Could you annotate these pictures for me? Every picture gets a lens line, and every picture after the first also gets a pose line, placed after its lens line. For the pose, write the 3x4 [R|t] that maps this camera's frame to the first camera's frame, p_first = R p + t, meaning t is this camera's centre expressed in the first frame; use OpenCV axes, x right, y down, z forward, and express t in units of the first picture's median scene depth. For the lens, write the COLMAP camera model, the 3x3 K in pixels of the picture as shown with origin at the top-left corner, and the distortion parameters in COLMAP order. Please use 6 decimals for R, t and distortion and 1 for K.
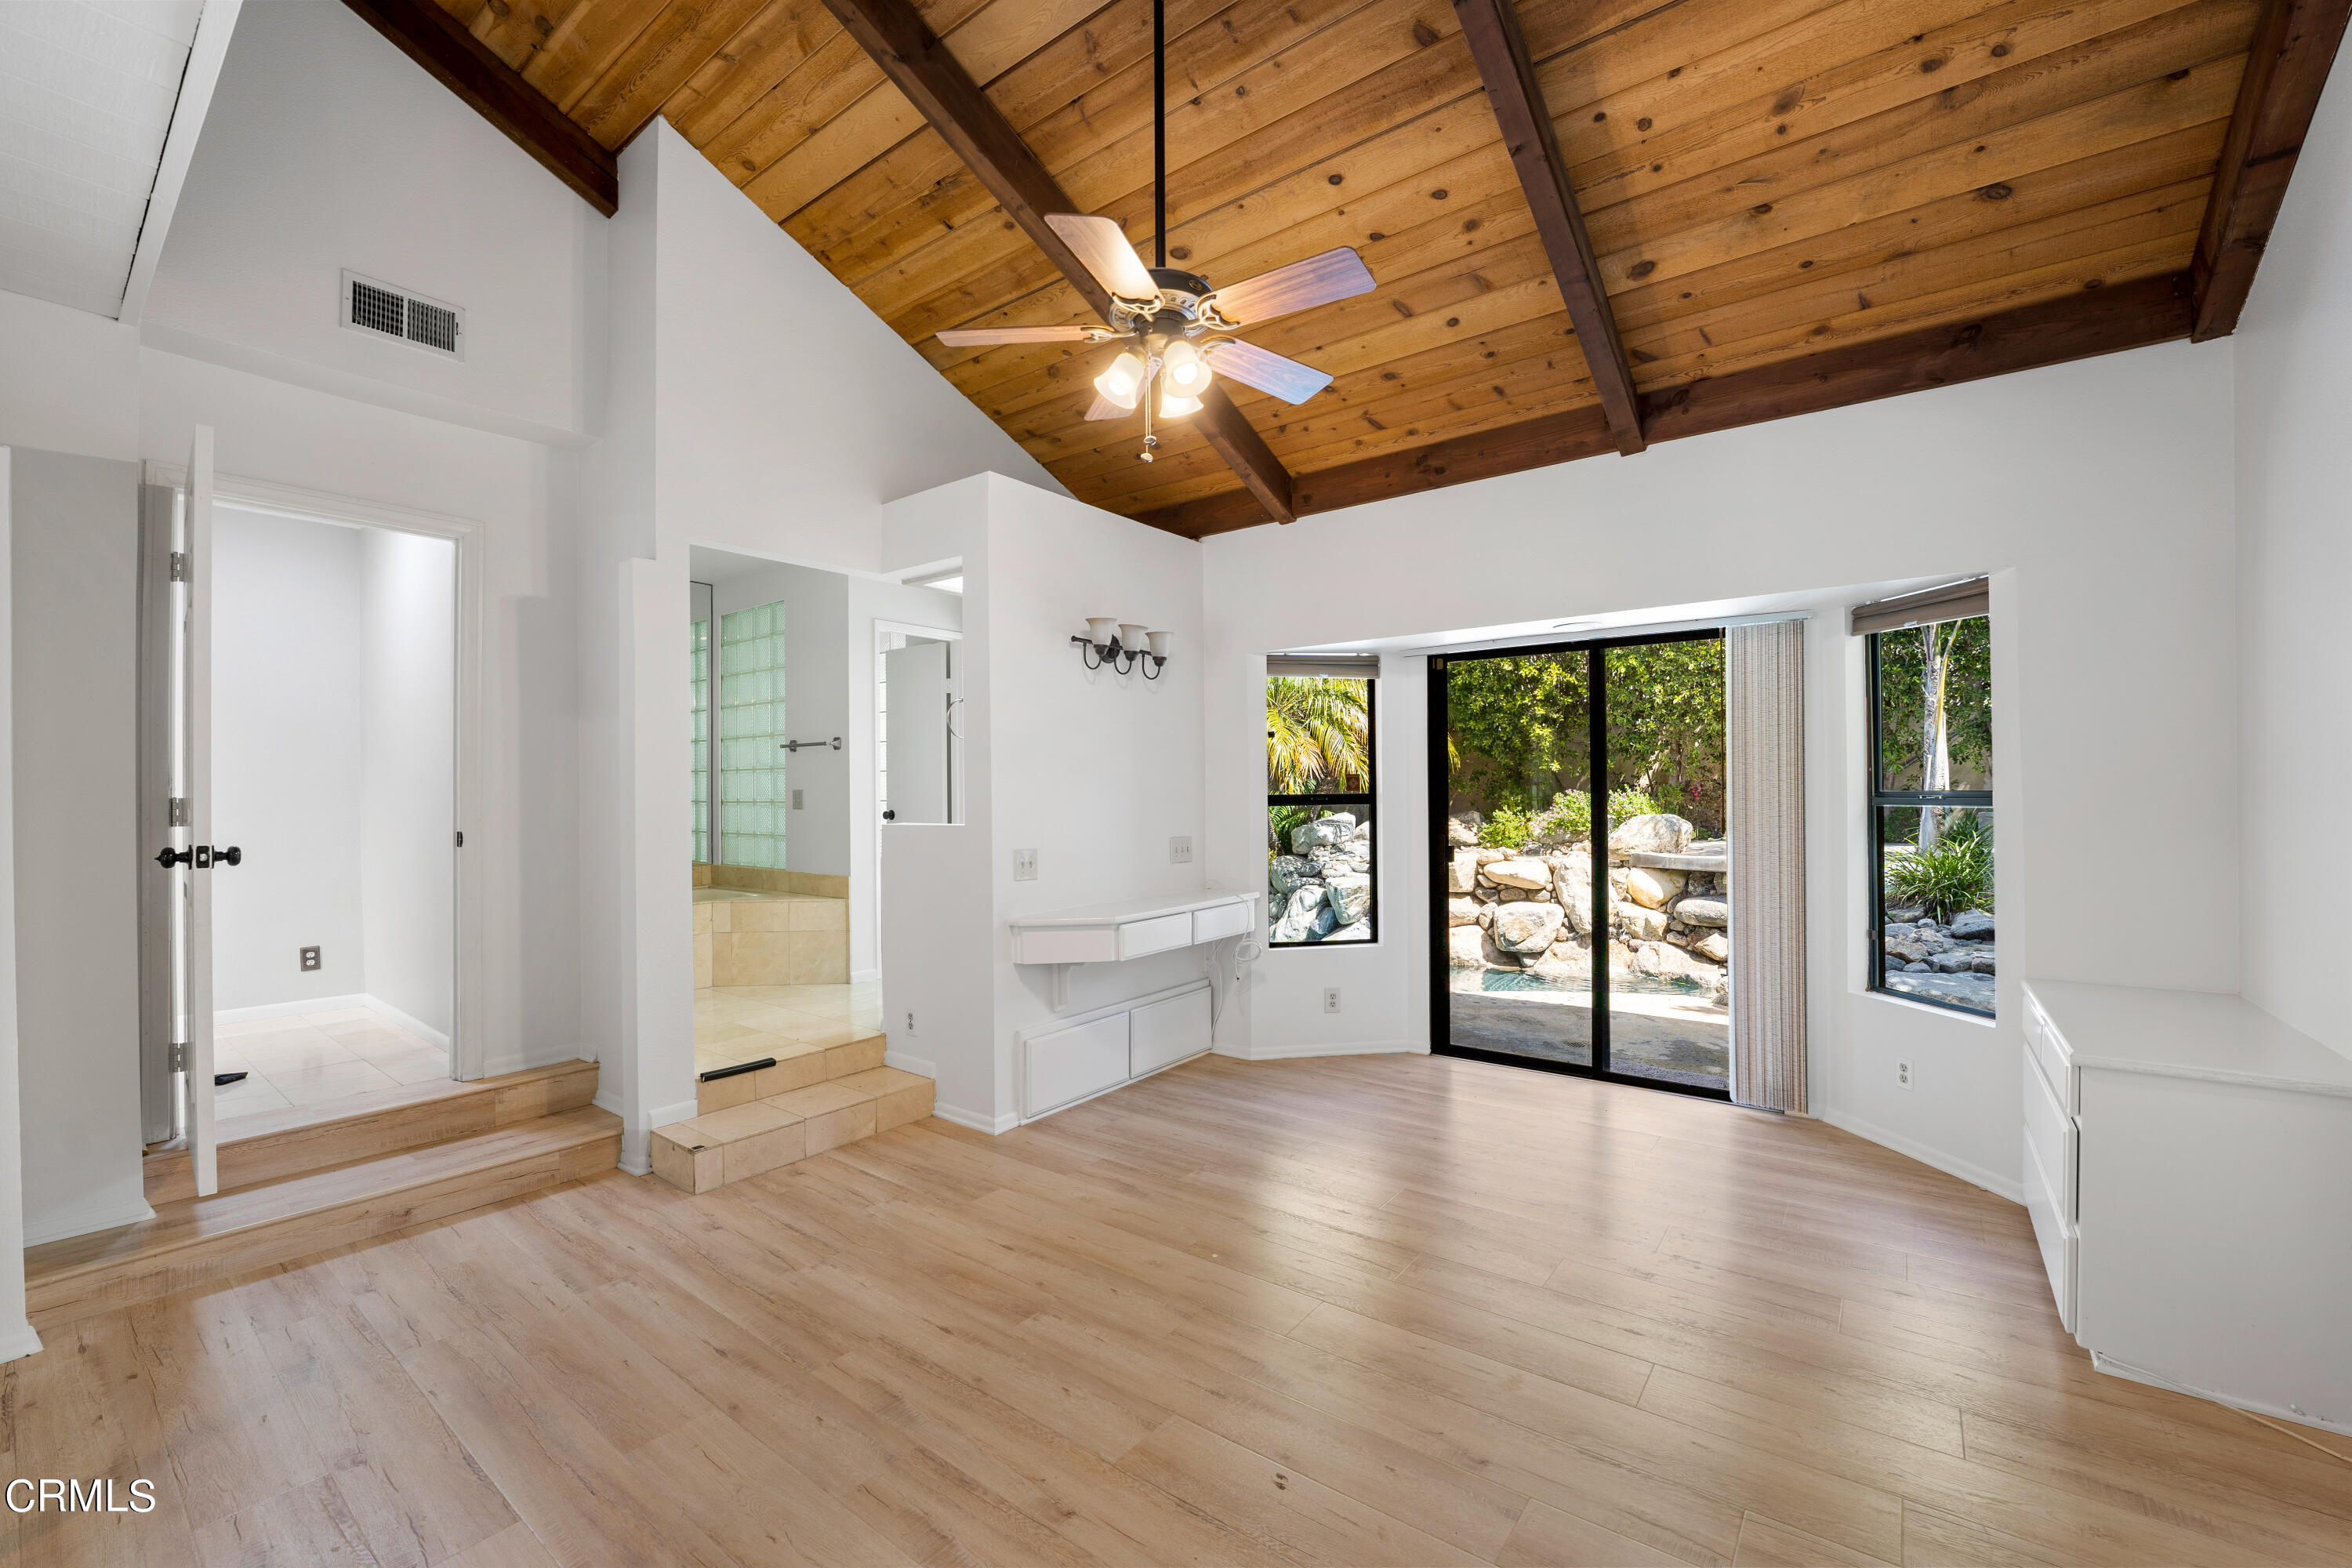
lens RADIAL K [[962.4, 0, 1180.1], [0, 962.4, 787.9], [0, 0, 1]] dist [-0.029953, 0.004439]
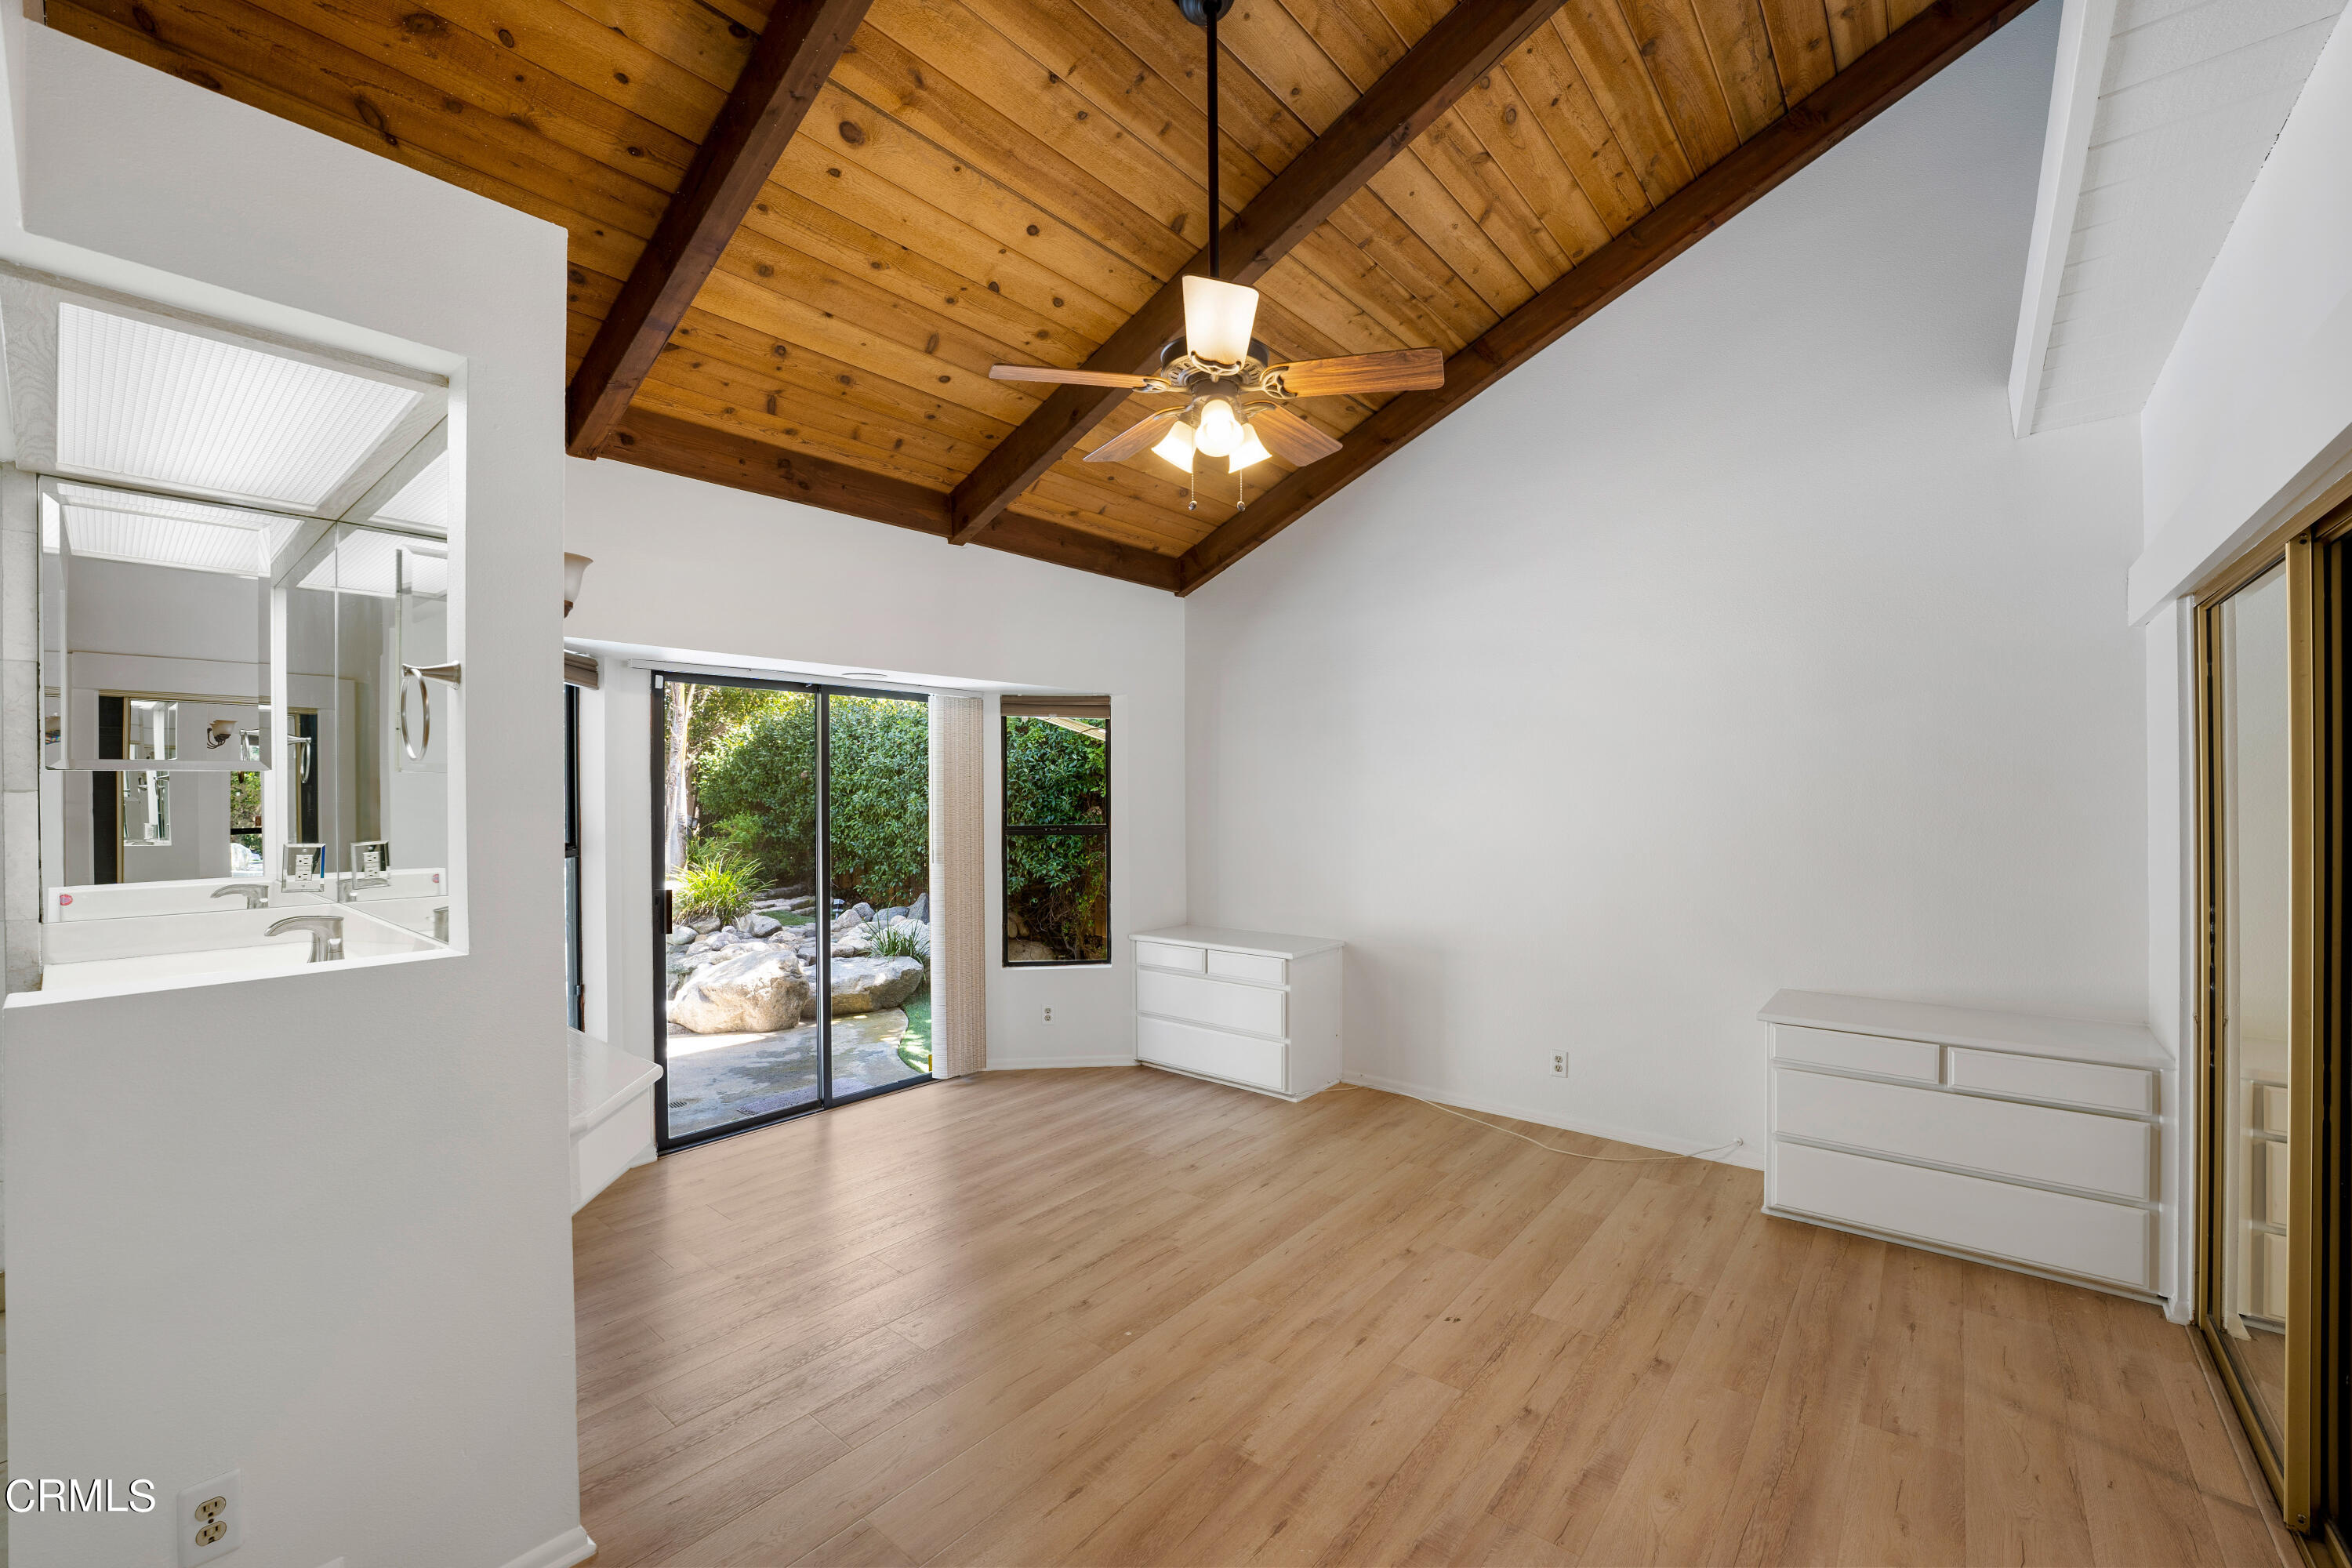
lens RADIAL K [[962.4, 0, 1170.7], [0, 962.4, 787.5], [0, 0, 1]] dist [-0.029953, 0.004439]
pose [[0.038139, 0.013783, 0.999177, -0.688778], [0.004346, 0.999893, -0.013959, -0.032528], [-0.999263, 0.004875, 0.038075, 0.685117]]
